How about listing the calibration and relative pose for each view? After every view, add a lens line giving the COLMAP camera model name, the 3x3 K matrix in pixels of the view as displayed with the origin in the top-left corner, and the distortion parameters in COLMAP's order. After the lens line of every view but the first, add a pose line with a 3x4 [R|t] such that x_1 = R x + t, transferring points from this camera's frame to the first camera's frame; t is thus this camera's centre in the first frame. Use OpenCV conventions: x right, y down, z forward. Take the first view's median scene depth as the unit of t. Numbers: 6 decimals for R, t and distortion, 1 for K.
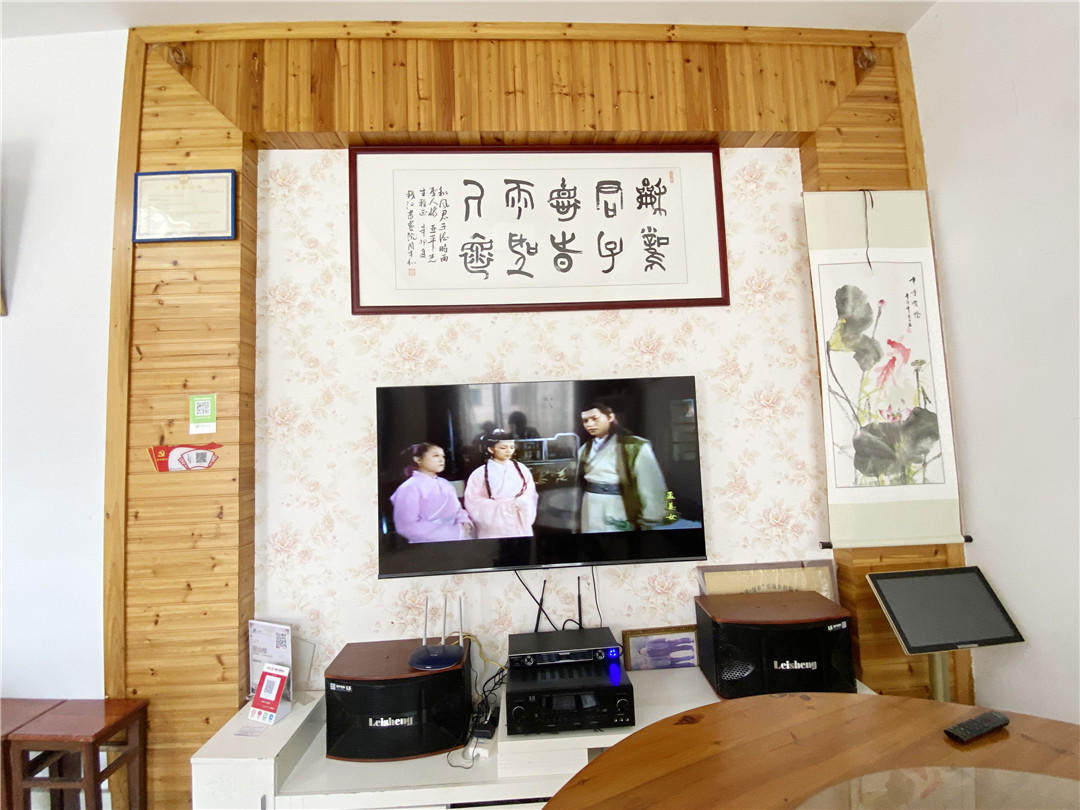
lens RADIAL K [[438.8, 0, 540.0], [0, 438.8, 405.0], [0, 0, 1]] dist [0.018731, -0.020231]
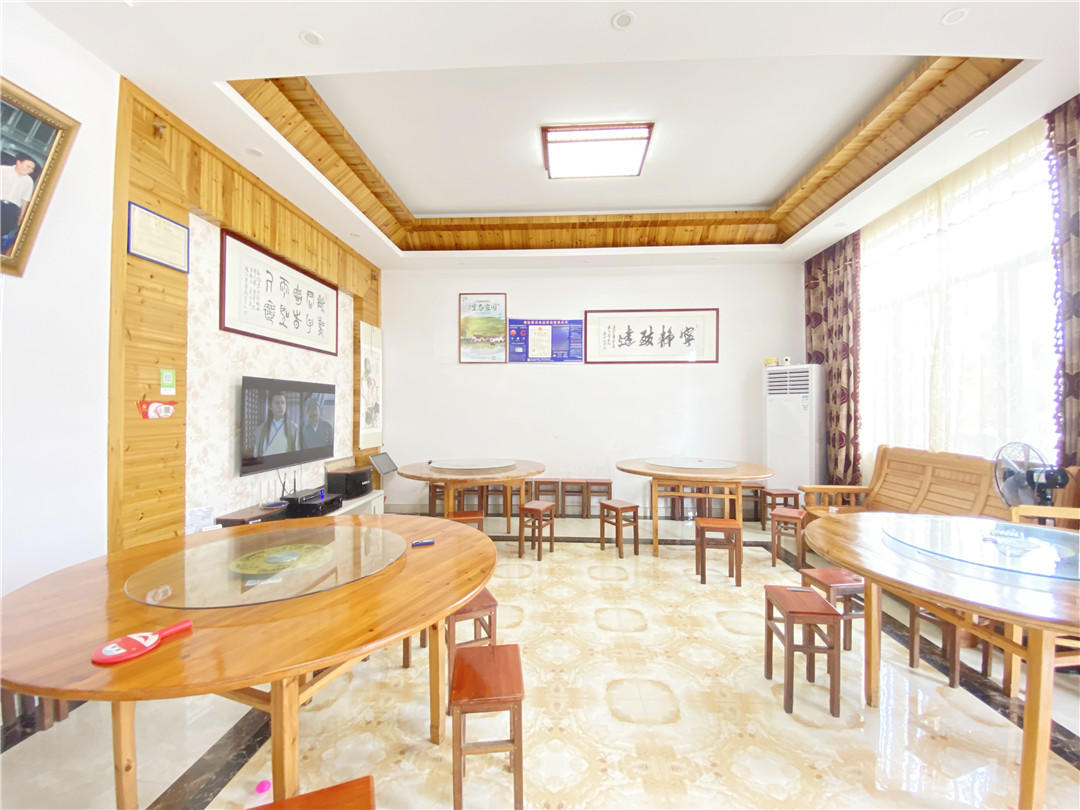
lens RADIAL K [[438.8, 0, 540.0], [0, 438.8, 405.0], [0, 0, 1]] dist [0.018731, -0.020231]
pose [[0.105401, 0.044854, 0.993418, -1.956571], [-0.074439, 0.996535, -0.037097, 0.054869], [-0.991640, -0.070039, 0.108374, -0.428705]]
